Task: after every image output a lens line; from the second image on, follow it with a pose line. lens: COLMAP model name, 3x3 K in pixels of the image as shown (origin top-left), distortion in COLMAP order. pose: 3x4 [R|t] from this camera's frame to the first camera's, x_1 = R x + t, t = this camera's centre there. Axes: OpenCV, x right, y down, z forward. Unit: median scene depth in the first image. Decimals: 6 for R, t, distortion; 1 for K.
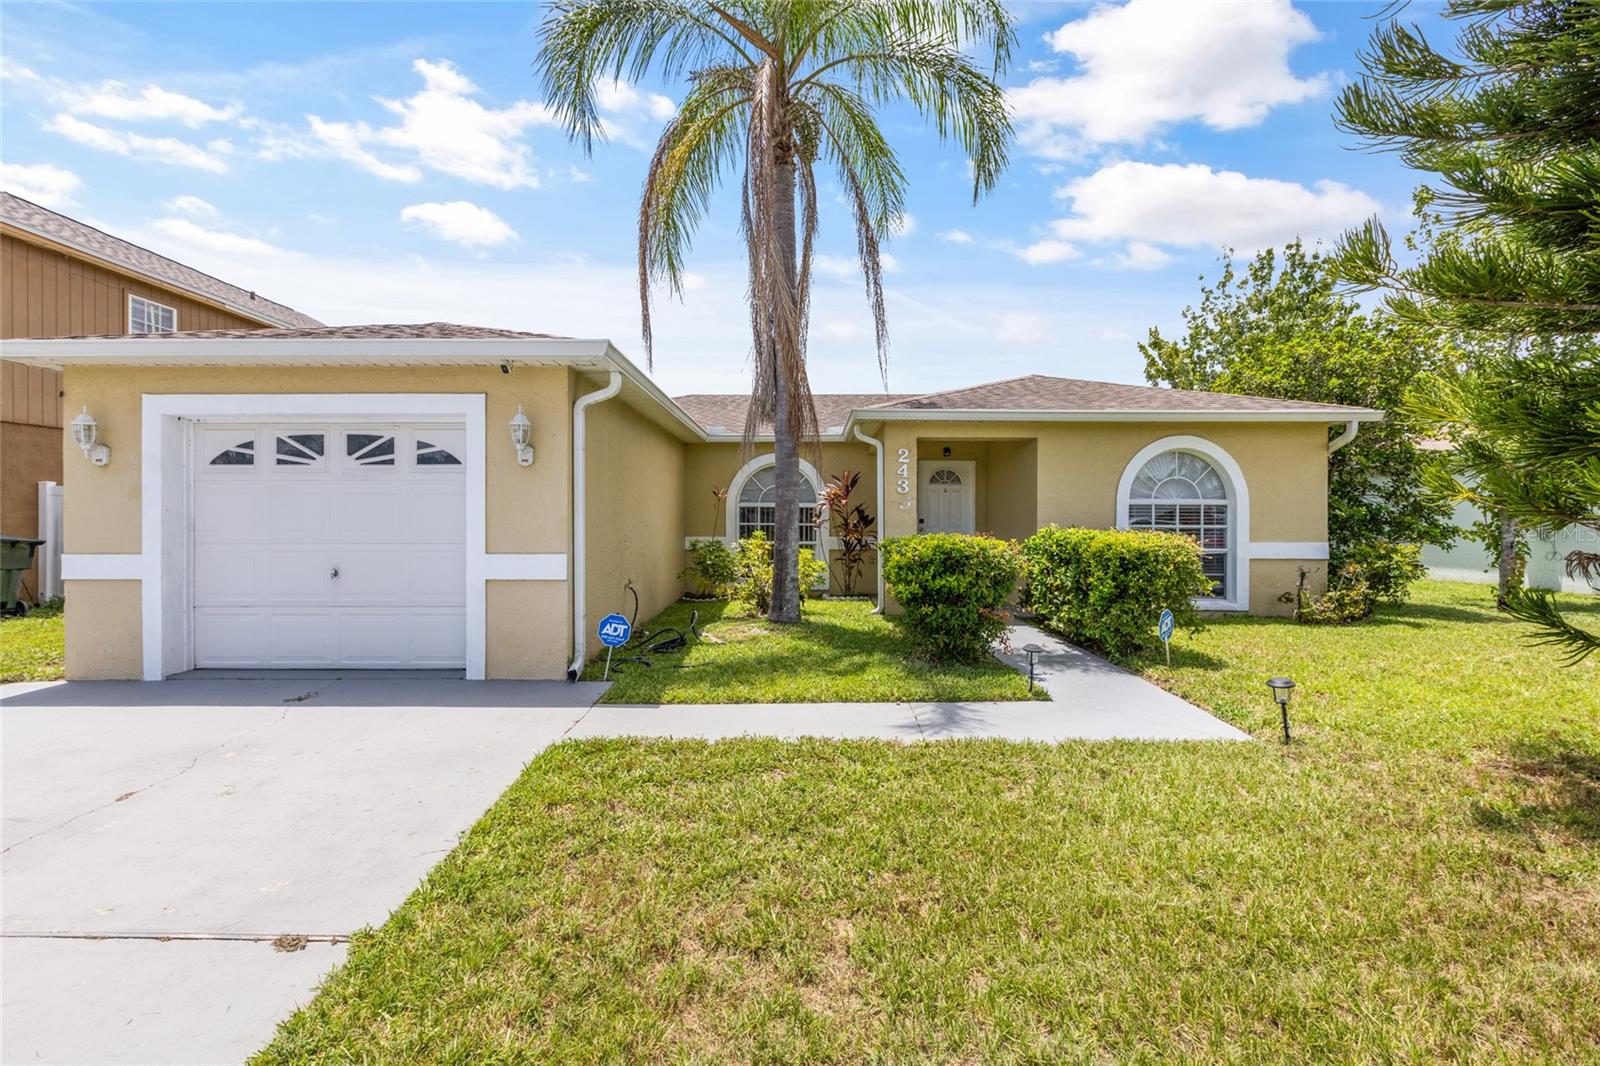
lens RADIAL K [[720.2, 0, 791.5], [0, 720.2, 521.6], [0, 0, 1]] dist [0.002059, -0.001991]
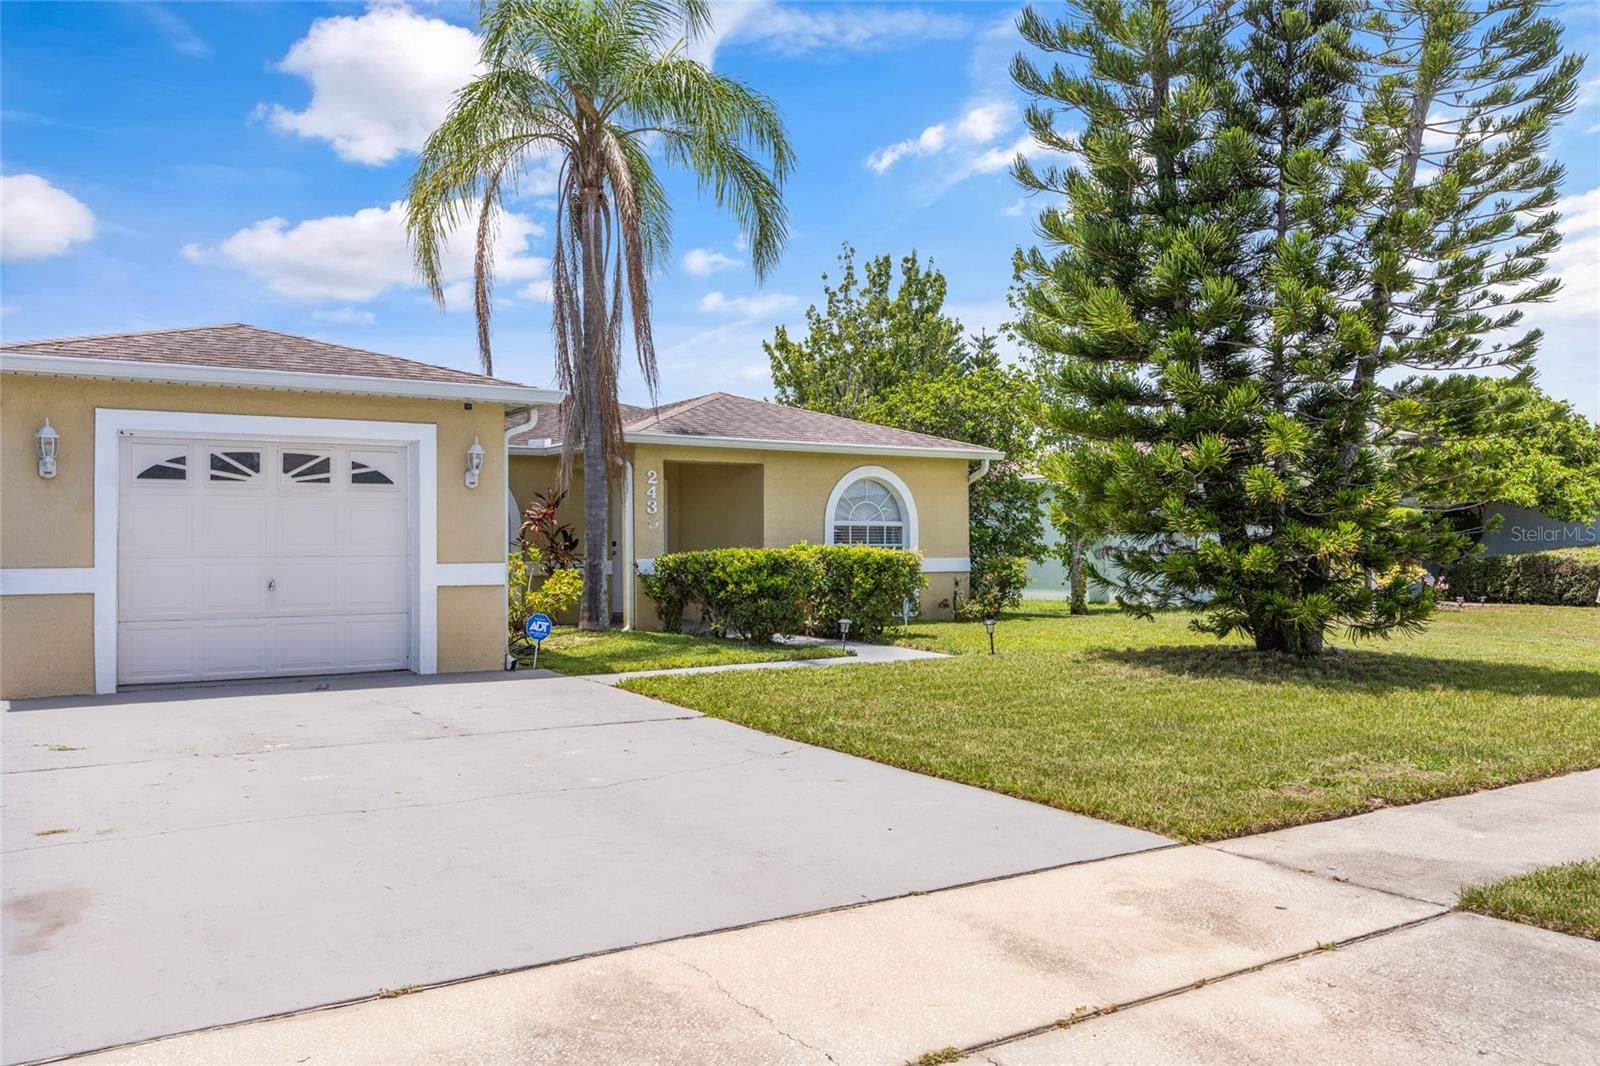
lens RADIAL K [[1283.3, 0, 804.3], [0, 1283.3, 531.5], [0, 0, 1]] dist [-0.002293, -0.003091]
pose [[0.837248, 0.002608, 0.546818, -0.669017], [0.010238, 0.999739, -0.020444, 0.026416], [-0.546728, 0.022715, 0.837002, -0.655567]]
